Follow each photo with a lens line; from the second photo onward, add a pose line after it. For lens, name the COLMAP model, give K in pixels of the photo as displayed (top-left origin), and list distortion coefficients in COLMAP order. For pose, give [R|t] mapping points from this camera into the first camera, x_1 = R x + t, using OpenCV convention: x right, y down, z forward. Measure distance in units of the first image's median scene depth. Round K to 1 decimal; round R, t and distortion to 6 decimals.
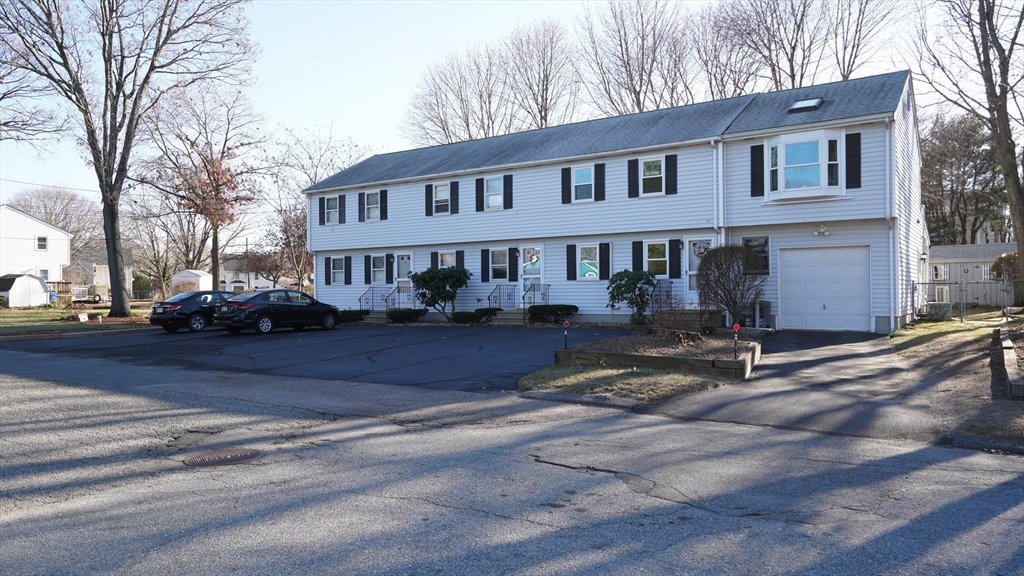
lens RADIAL K [[670.2, 0, 512.7], [0, 670.2, 288.3], [0, 0, 1]] dist [-0.000932, 0.000061]
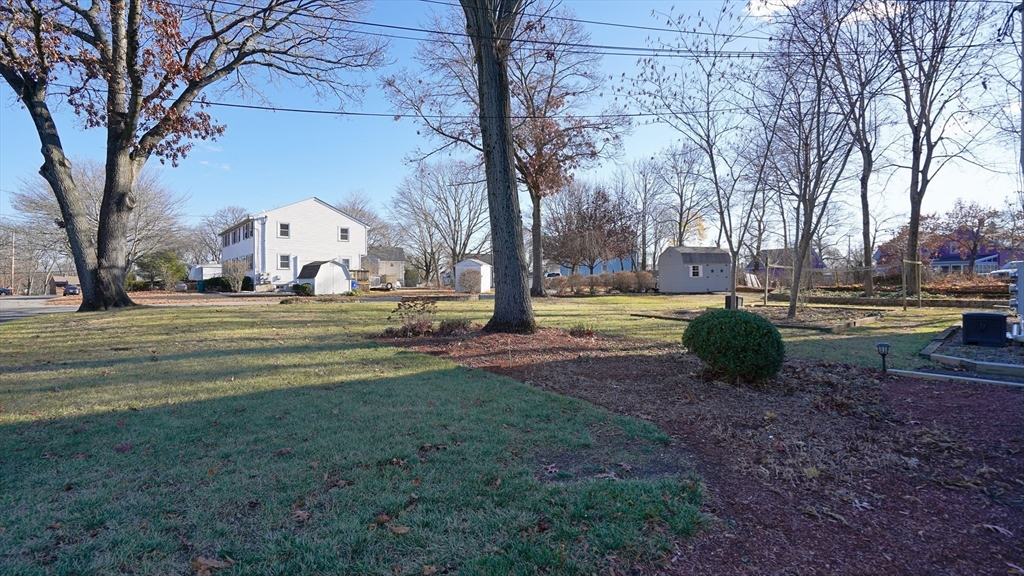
lens RADIAL K [[461.2, 0, 514.3], [0, 461.2, 282.5], [0, 0, 1]] dist [-0.000013, 0.000518]
pose [[0.967100, 0.007218, -0.254294, -0.319916], [-0.006134, 0.999968, 0.005057, 0.005453], [0.254323, -0.003331, 0.967114, 0.451897]]
